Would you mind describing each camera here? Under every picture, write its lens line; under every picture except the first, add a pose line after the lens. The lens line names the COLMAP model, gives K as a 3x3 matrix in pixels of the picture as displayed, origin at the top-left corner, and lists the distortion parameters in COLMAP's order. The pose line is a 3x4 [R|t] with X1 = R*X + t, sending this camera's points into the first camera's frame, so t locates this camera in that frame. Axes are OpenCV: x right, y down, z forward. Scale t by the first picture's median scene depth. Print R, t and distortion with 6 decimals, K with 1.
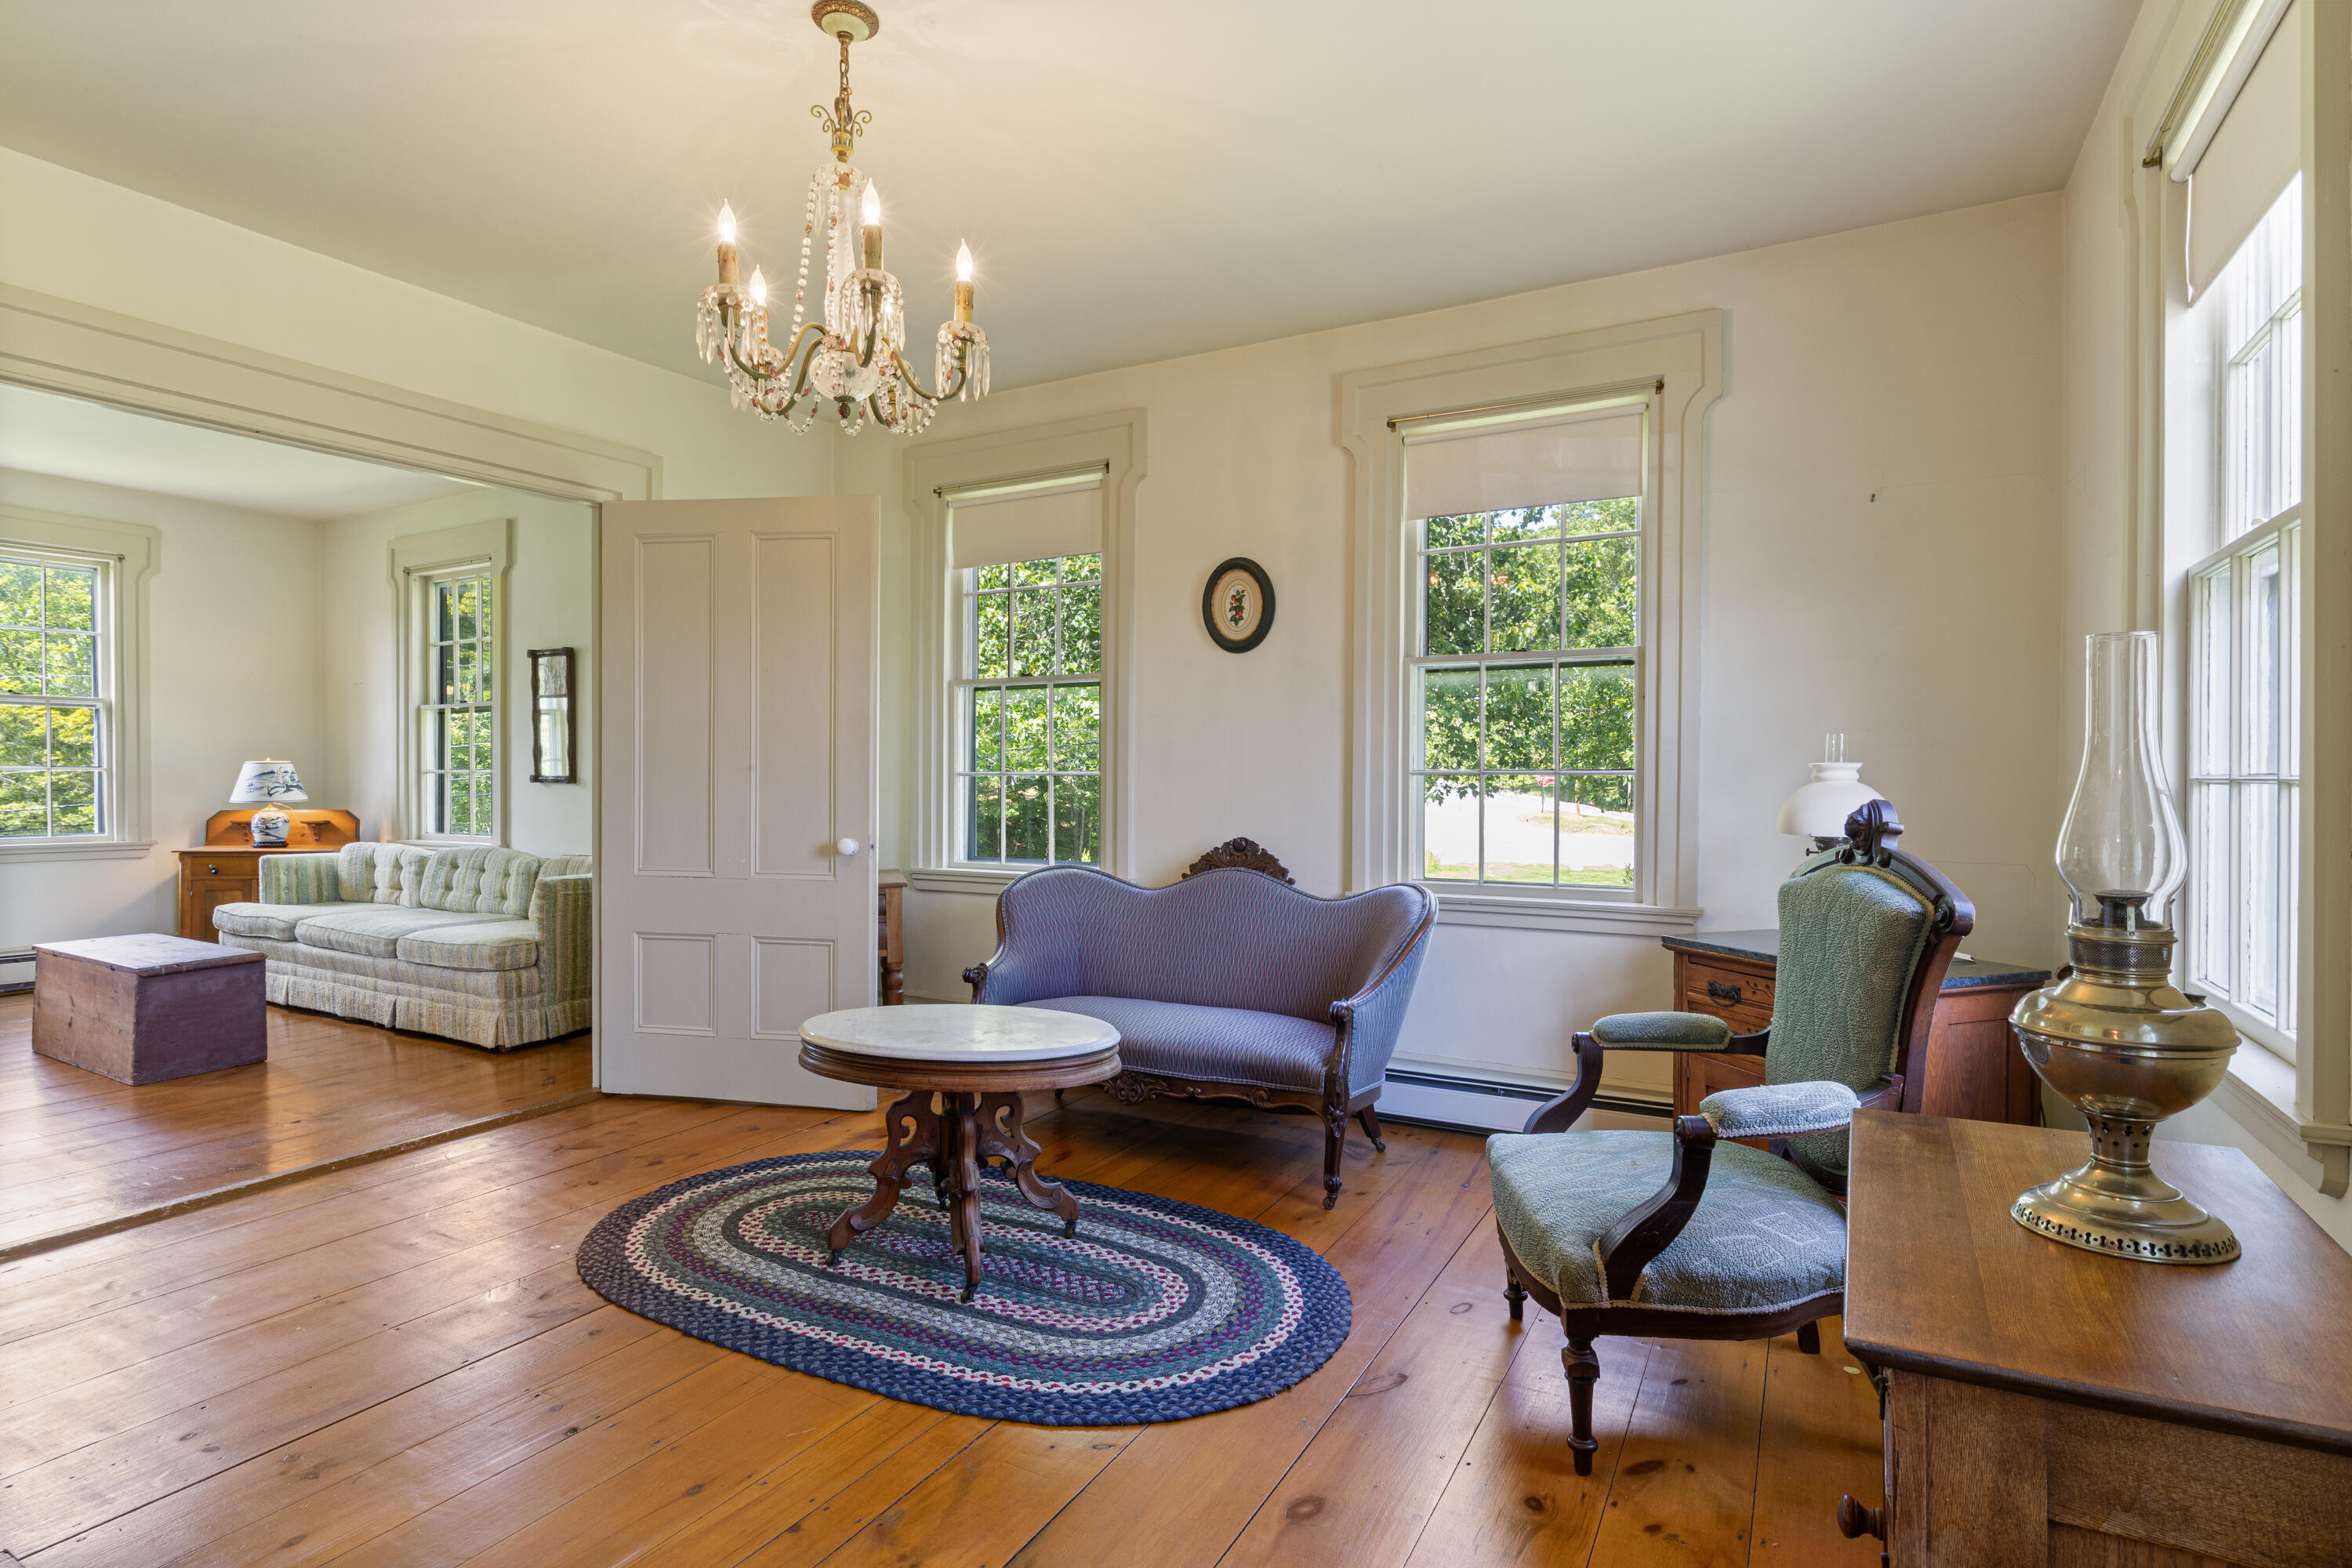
lens RADIAL K [[1171.9, 0, 1163.3], [0, 1171.9, 788.3], [0, 0, 1]] dist [-0.004562, 0.000051]
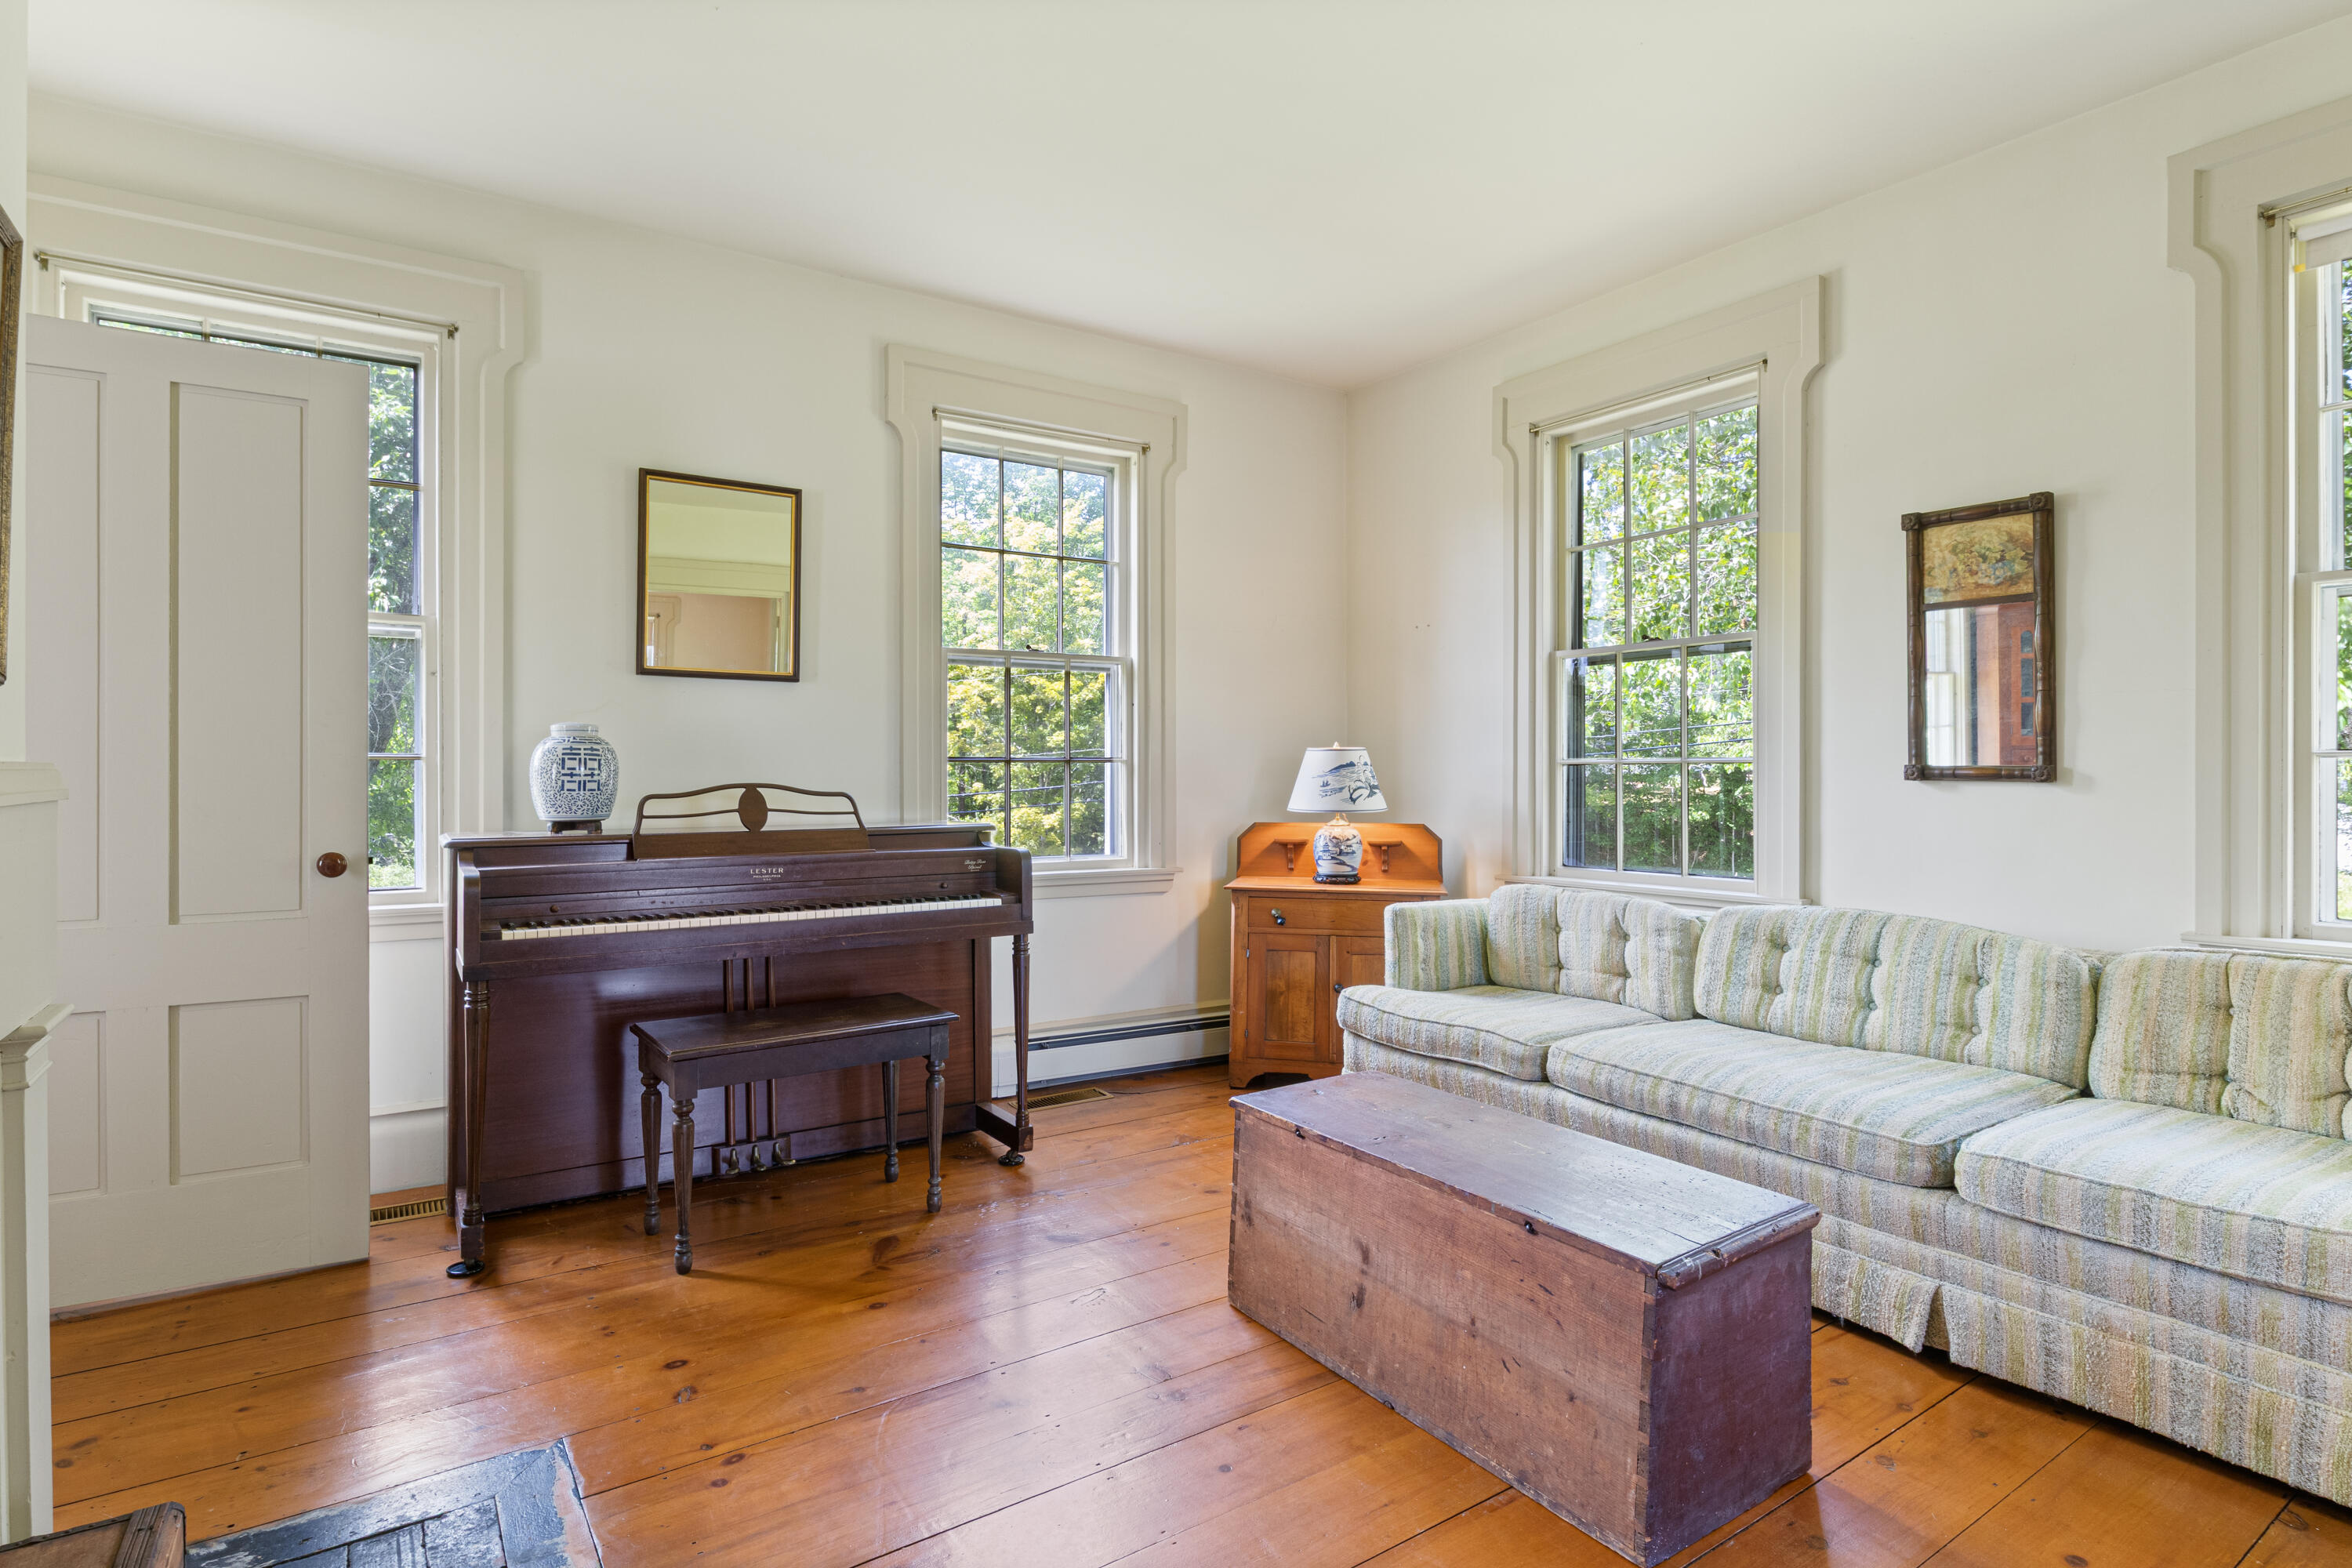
lens RADIAL K [[1171.9, 0, 1165.9], [0, 1171.9, 781.1], [0, 0, 1]] dist [-0.004562, 0.000051]
pose [[0.897609, -0.000886, -0.440792, -0.590022], [-0.000897, 0.999992, -0.003836, -0.002357], [0.440792, 0.003839, 0.897601, 0.402370]]
